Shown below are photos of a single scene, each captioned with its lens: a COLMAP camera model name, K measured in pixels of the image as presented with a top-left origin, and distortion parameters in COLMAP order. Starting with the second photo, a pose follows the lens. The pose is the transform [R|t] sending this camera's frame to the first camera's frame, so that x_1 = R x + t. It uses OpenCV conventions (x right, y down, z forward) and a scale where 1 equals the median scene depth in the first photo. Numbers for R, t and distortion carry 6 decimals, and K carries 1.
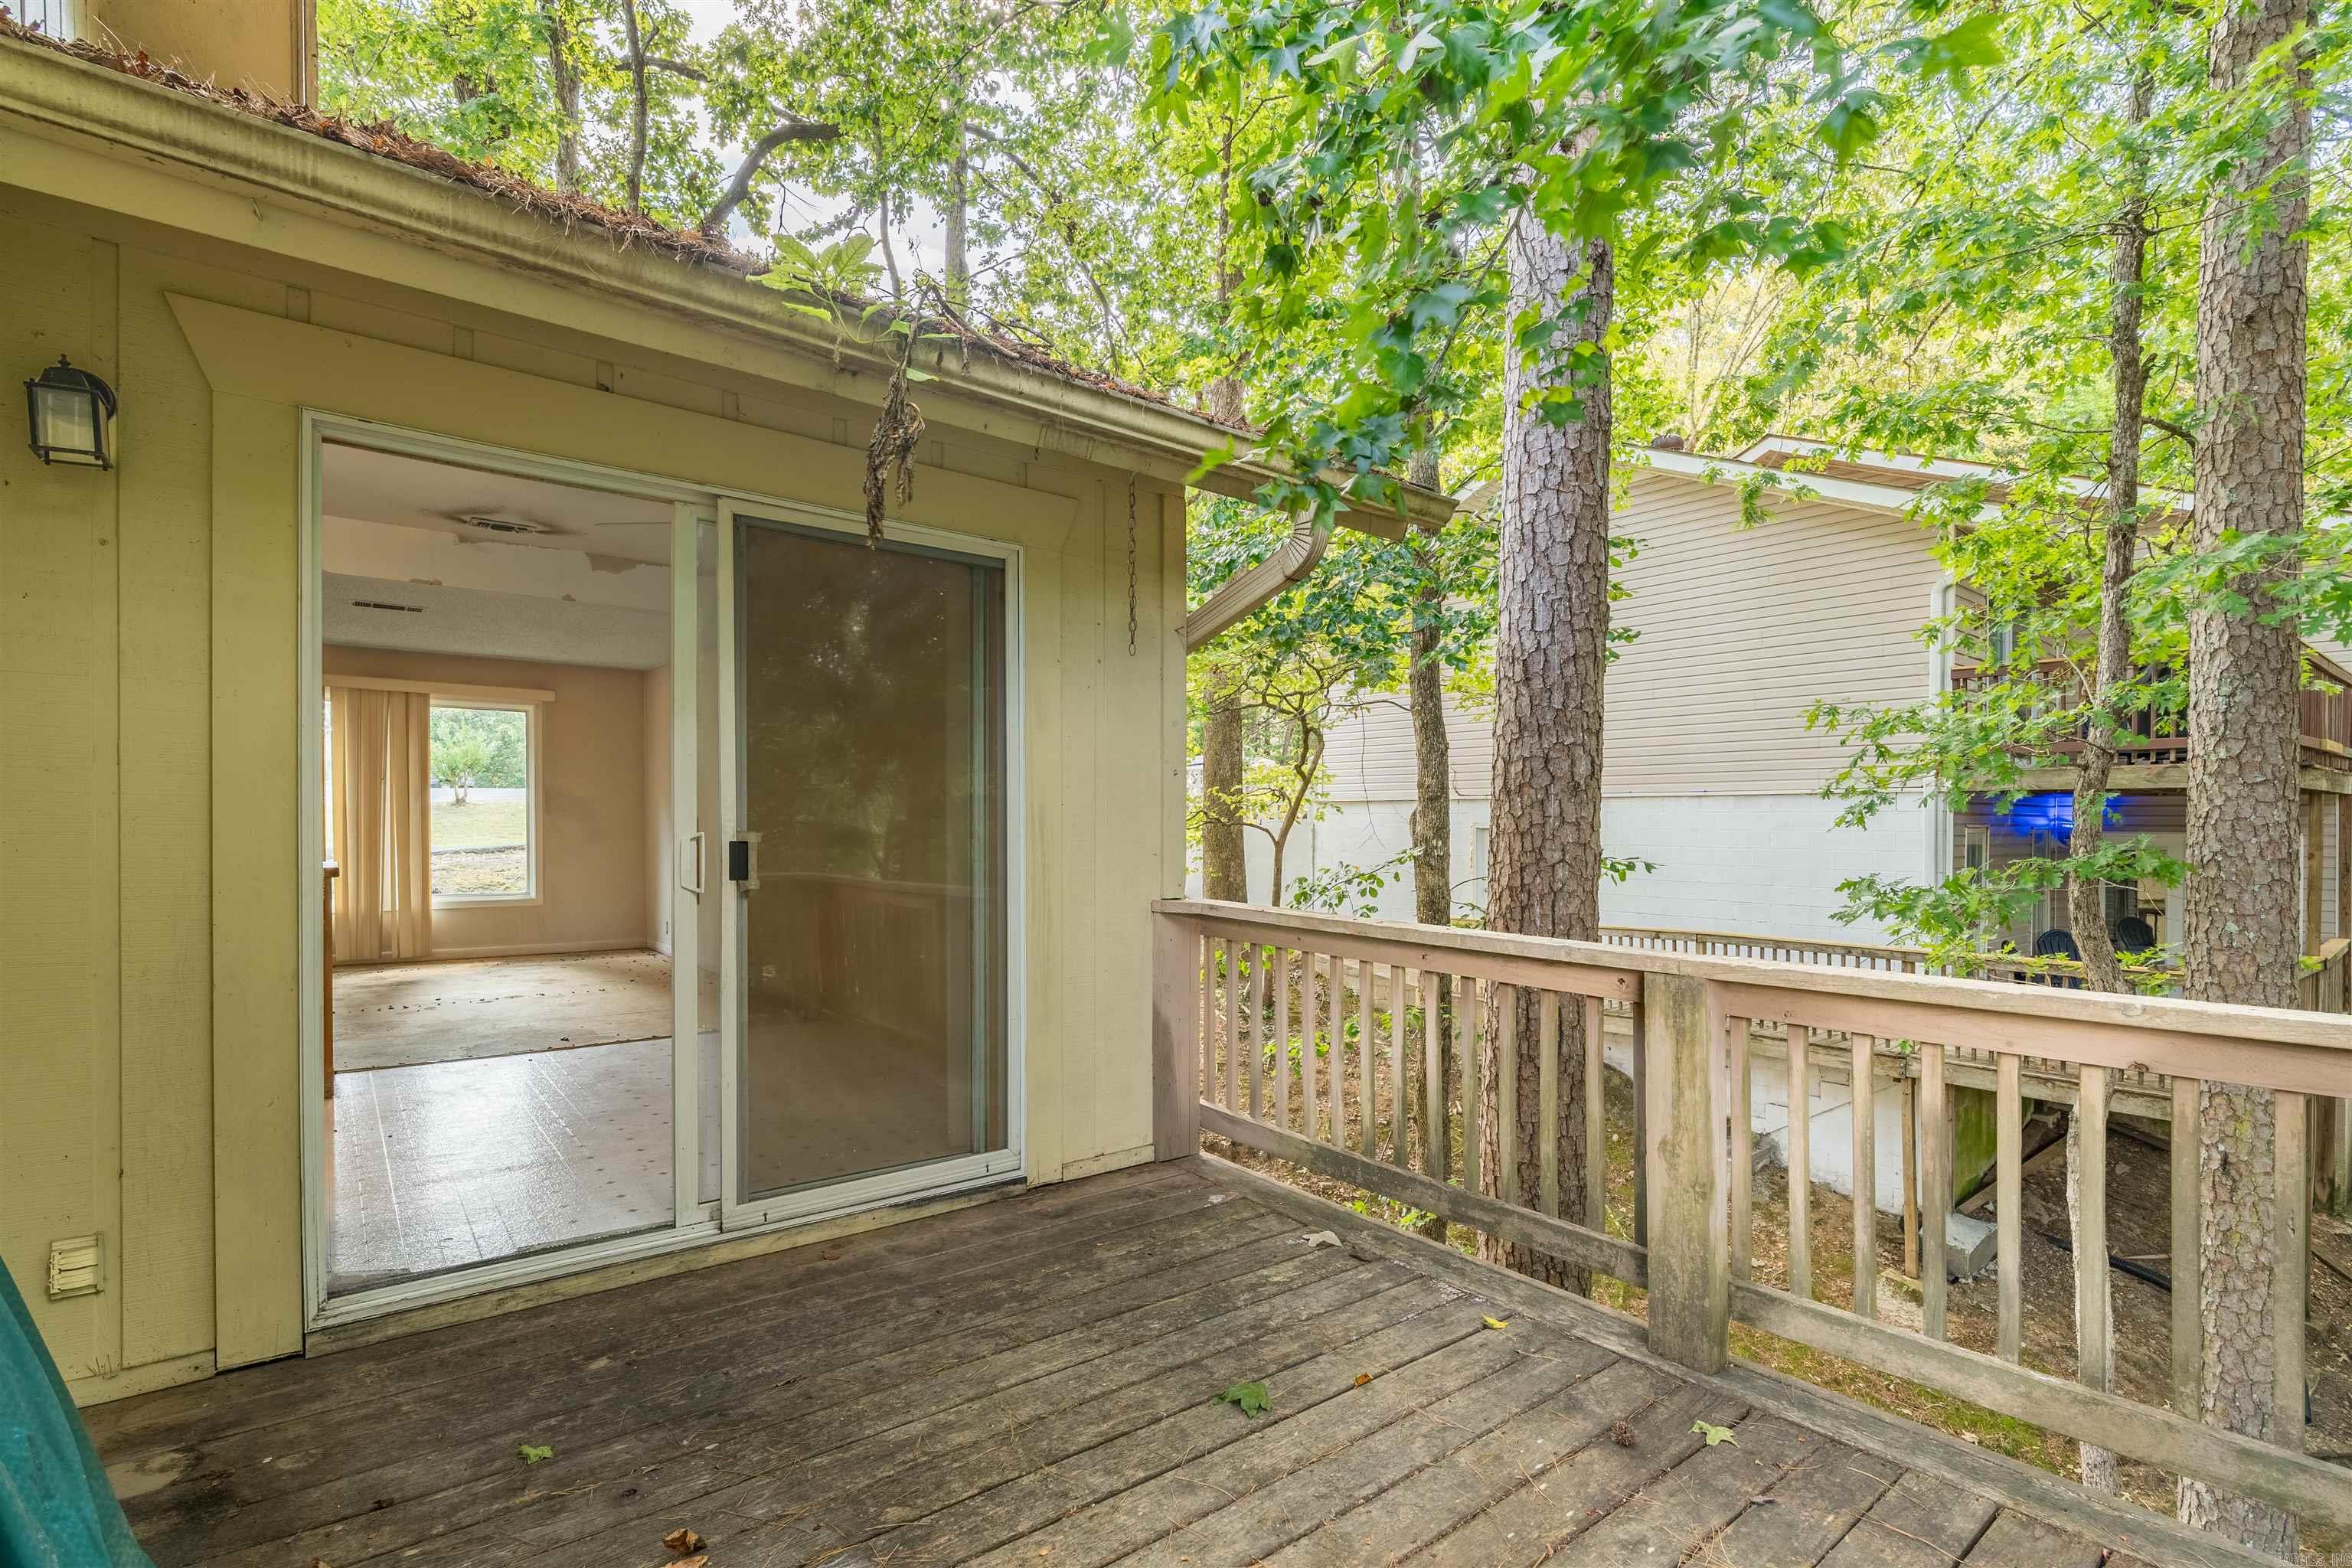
lens RADIAL K [[1087.7, 0, 1173.4], [0, 1087.7, 827.4], [0, 0, 1]] dist [-0.004646, 0.001679]
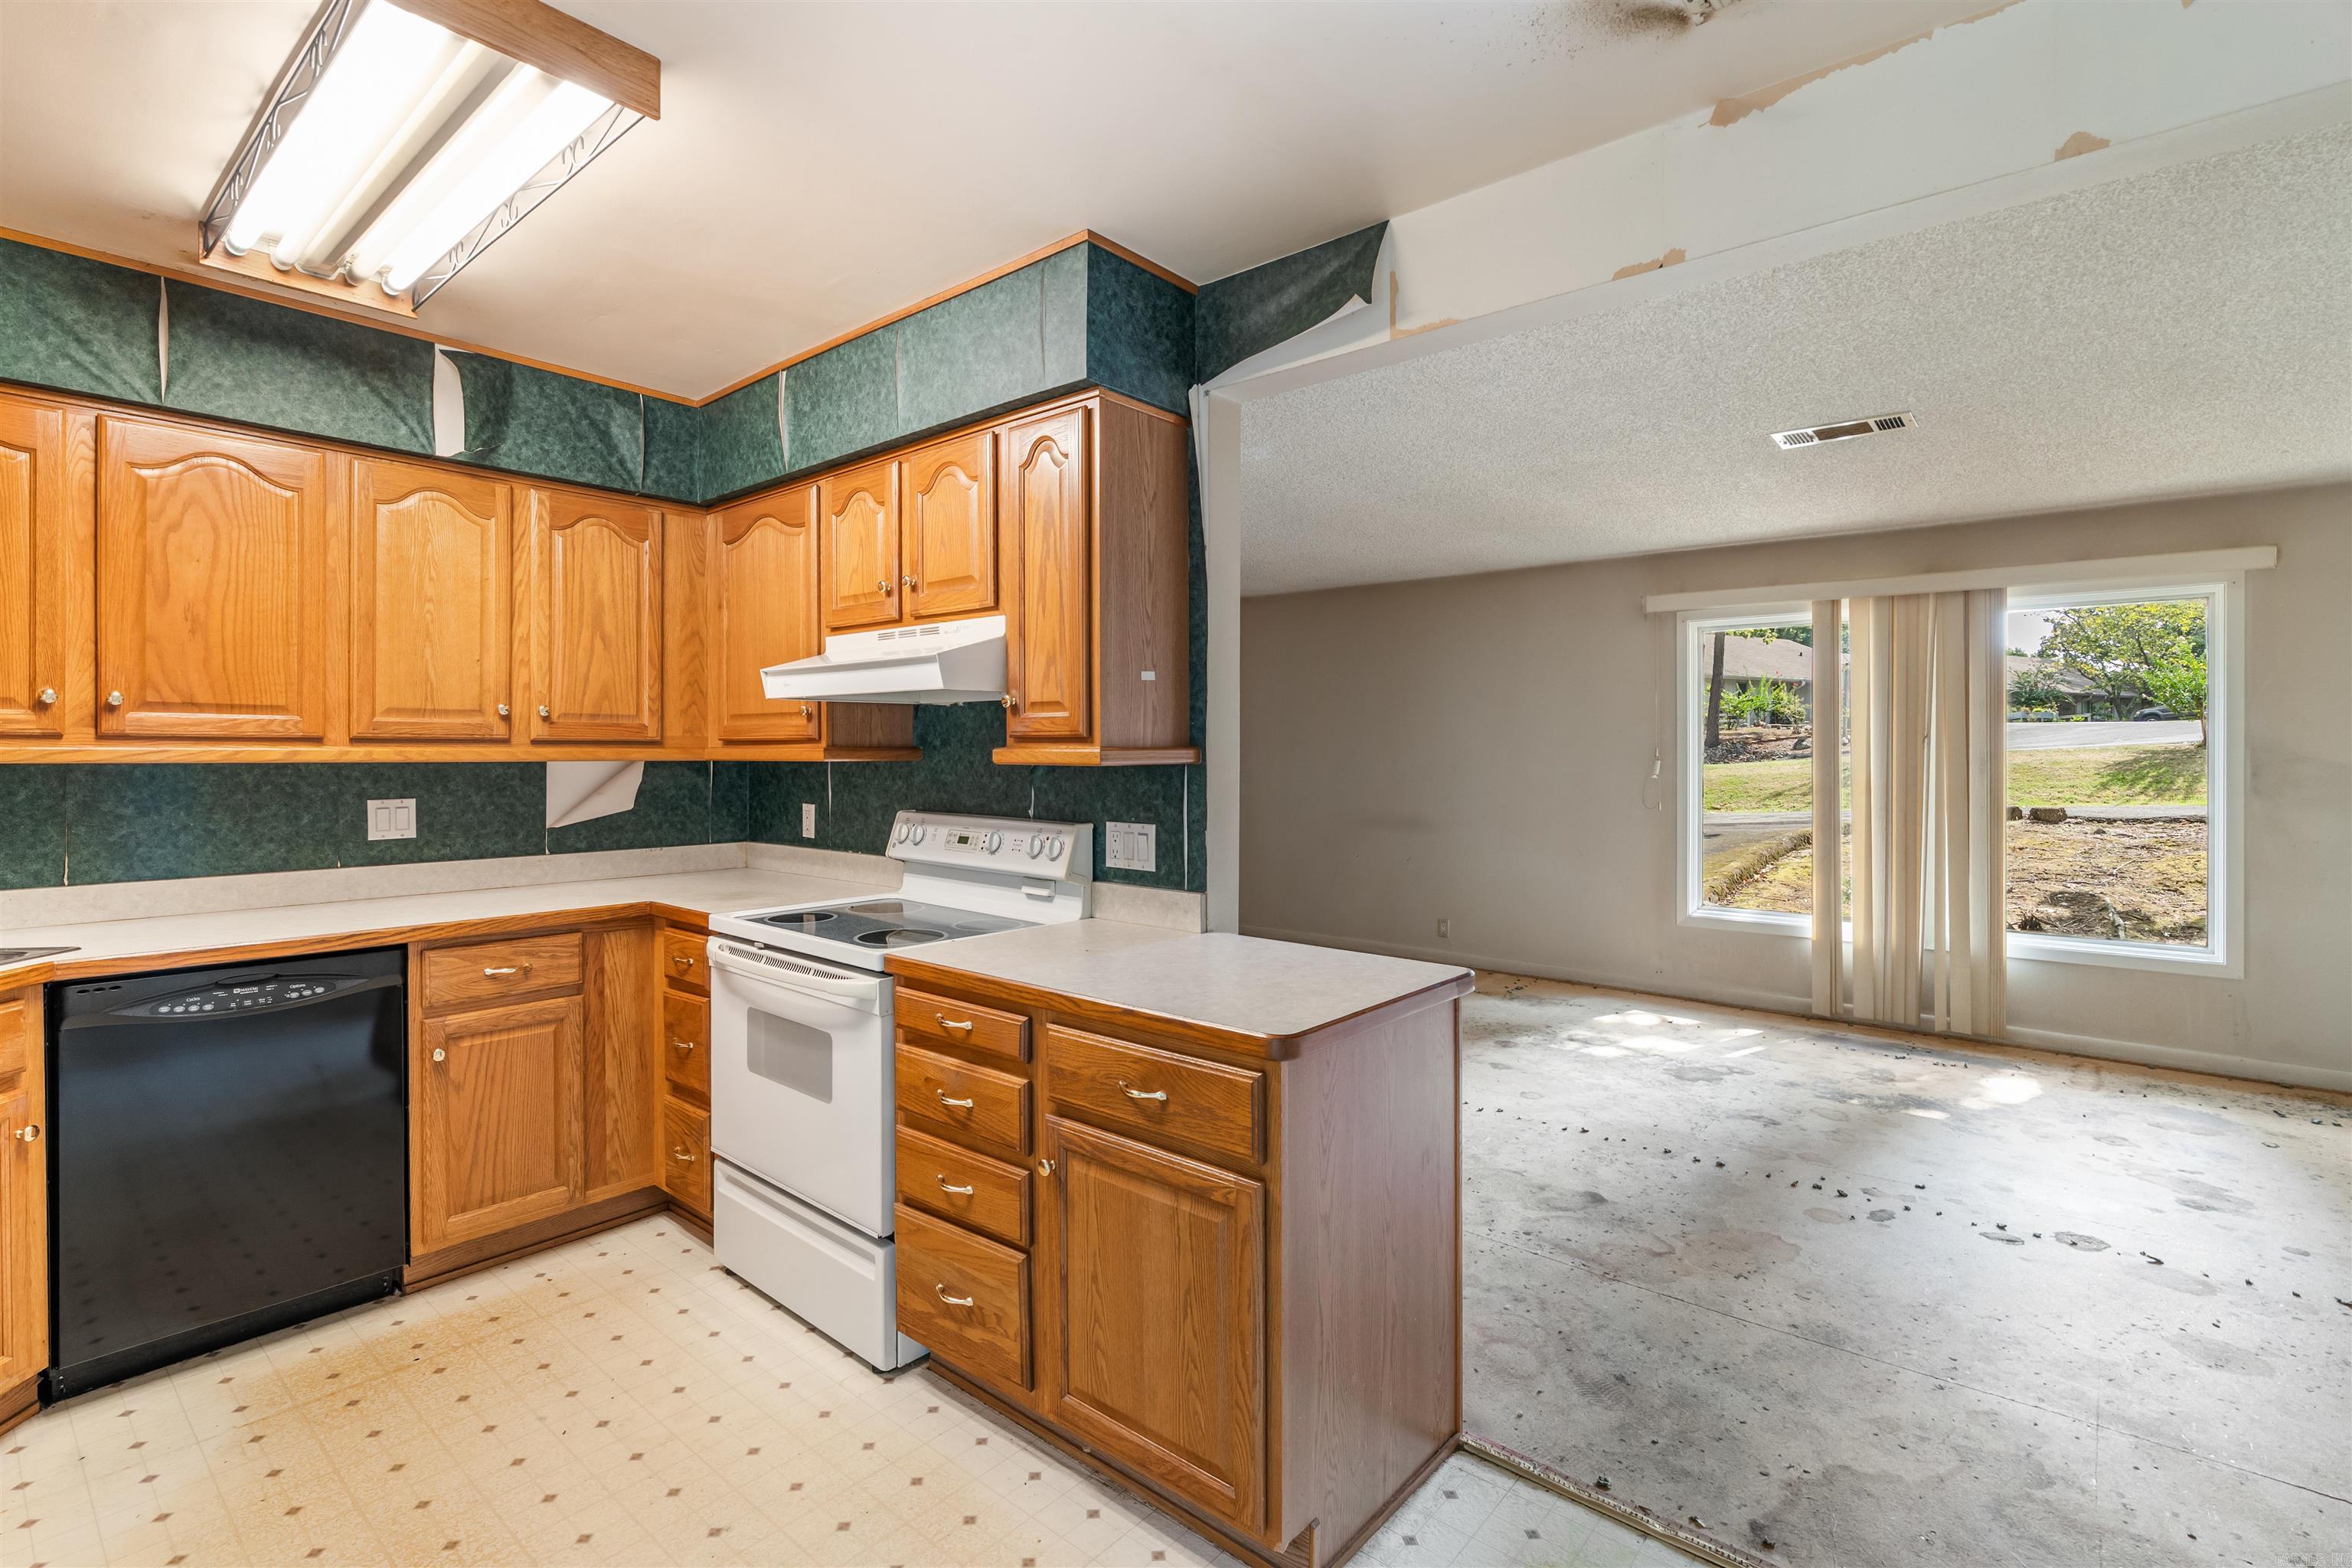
lens RADIAL K [[1087.7, 0, 1166.5], [0, 1087.7, 745.7], [0, 0, 1]] dist [-0.004646, 0.001679]
pose [[0.203811, -0.003889, -0.979003, -0.624280], [-0.003152, 0.999984, -0.004629, -0.101904], [0.979005, 0.004029, 0.203795, 1.342750]]
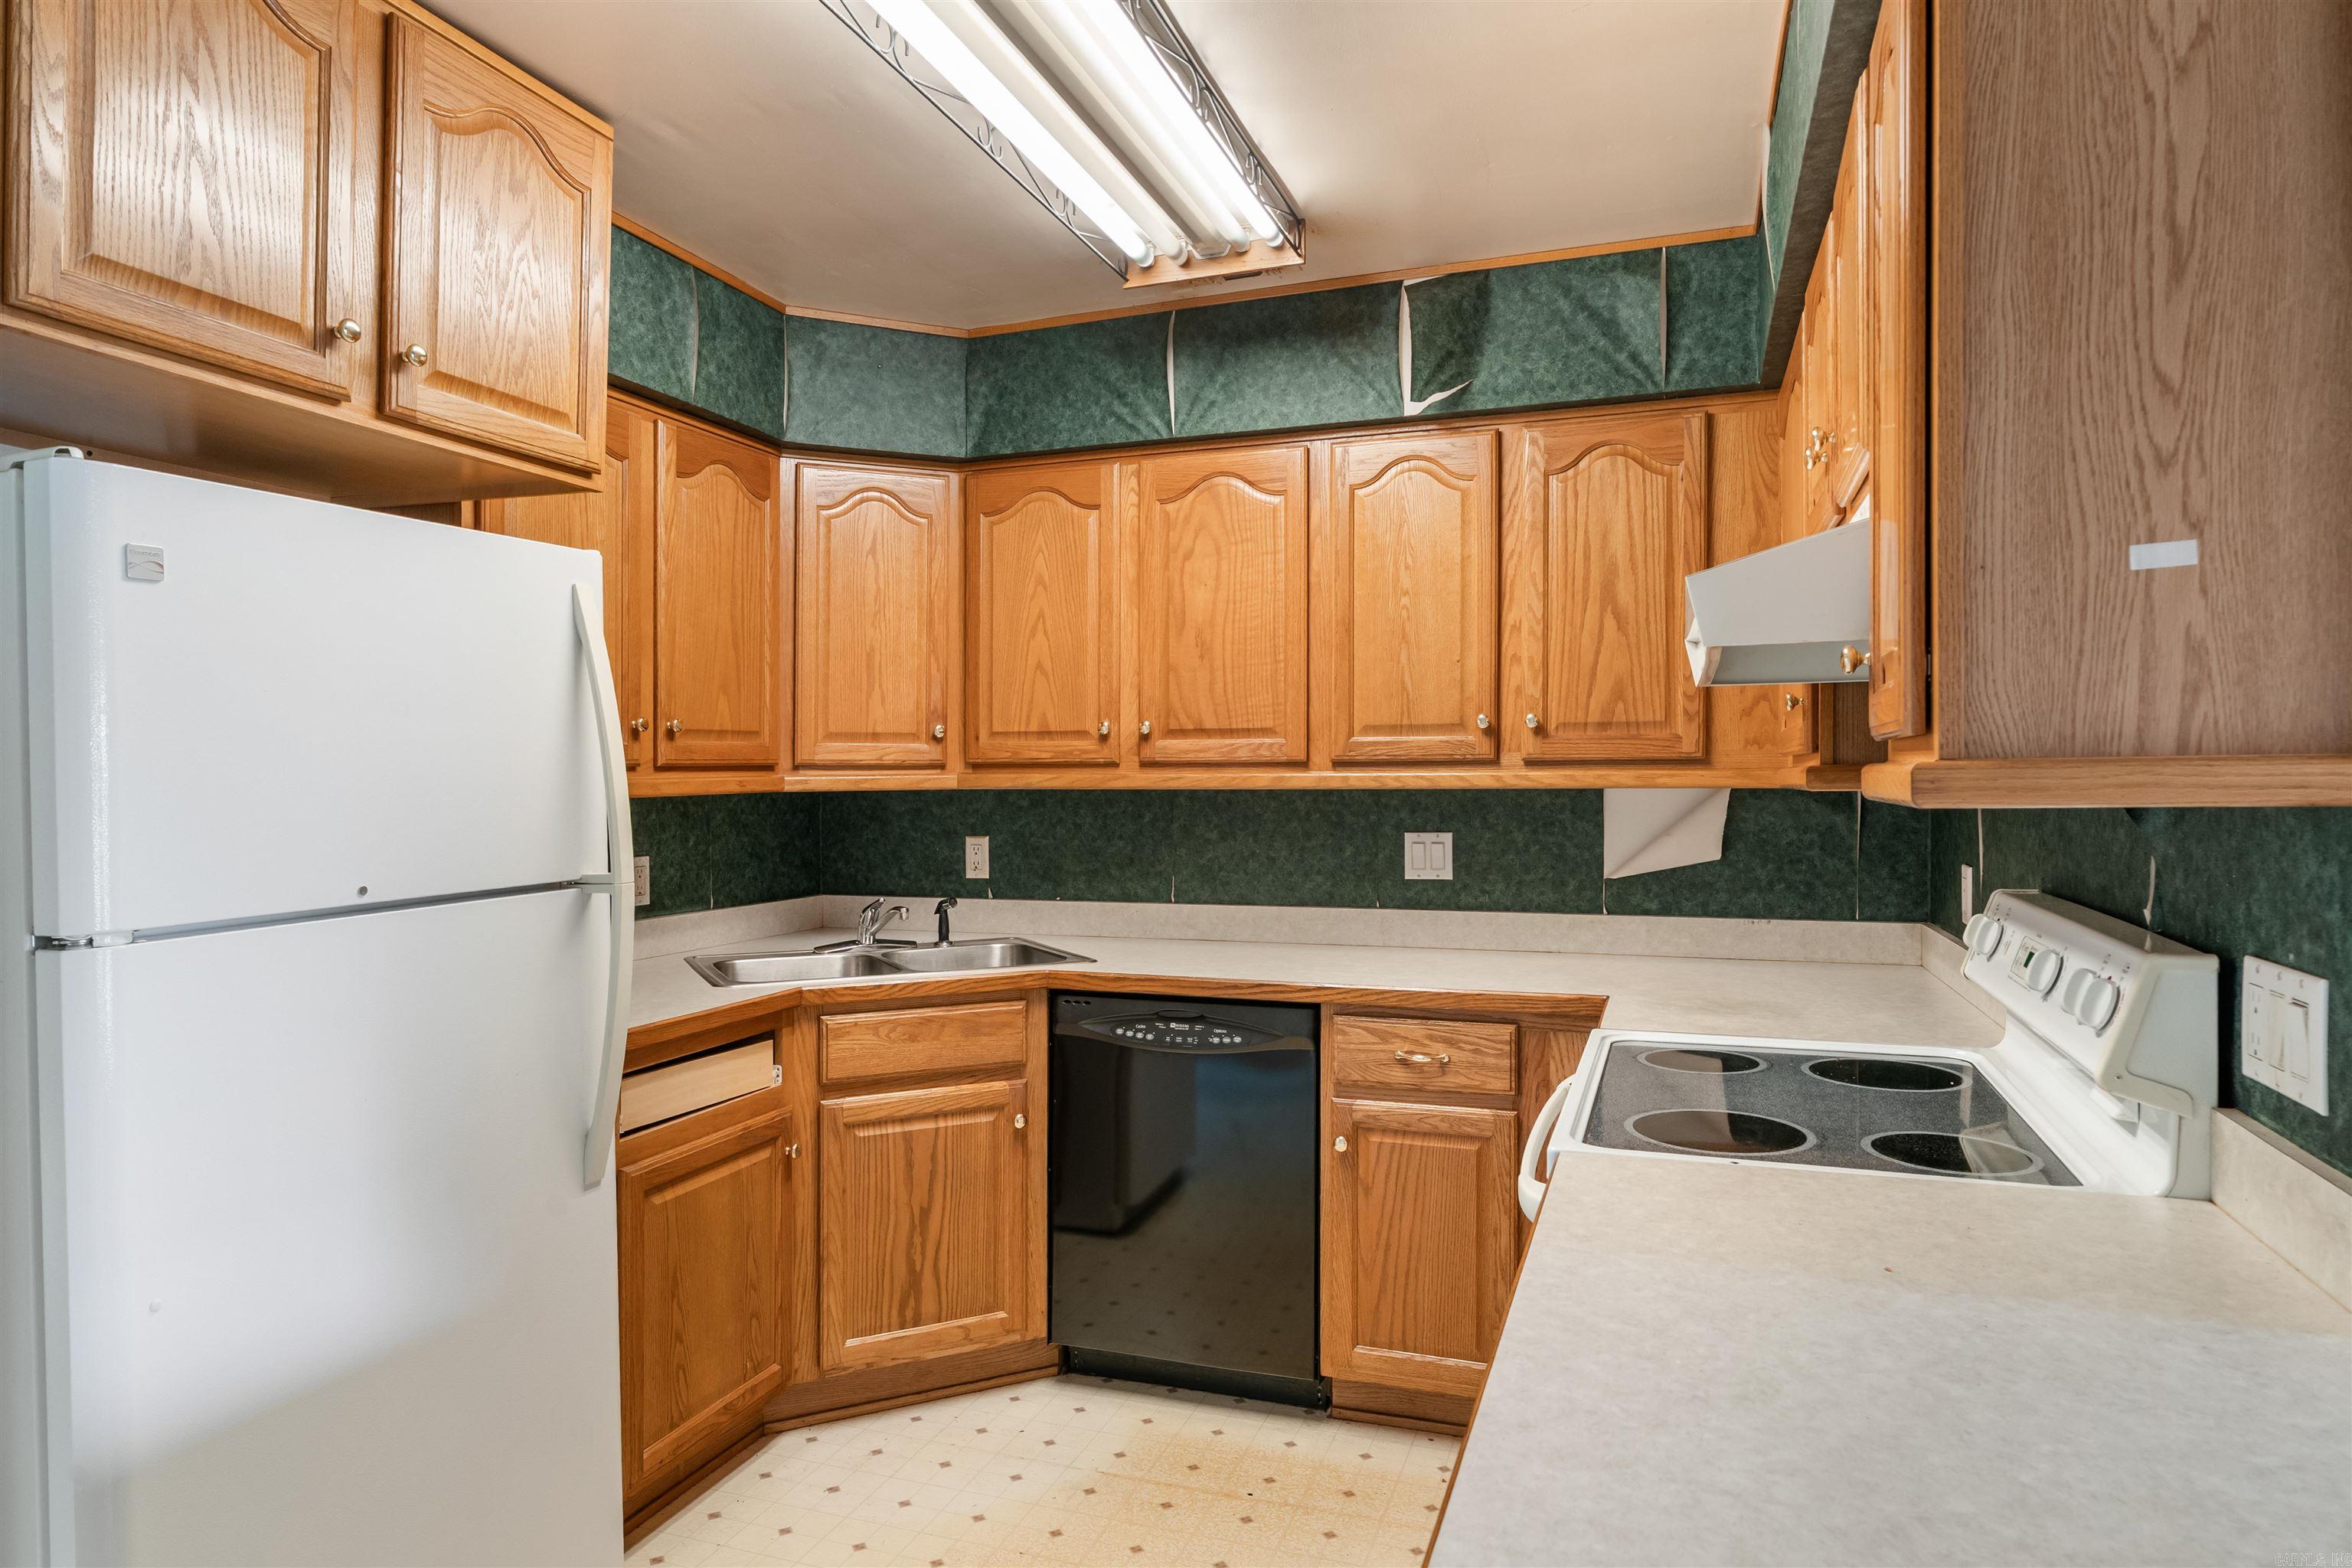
lens RADIAL K [[1391.4, 0, 1177.5], [0, 1391.4, 776.7], [0, 0, 1]] dist [0.001290, 0.000068]
pose [[-0.843869, 0.006427, -0.536511, -1.040851], [0.006703, 0.999977, 0.001437, -0.101527], [0.536508, -0.002384, -0.843892, 1.695722]]
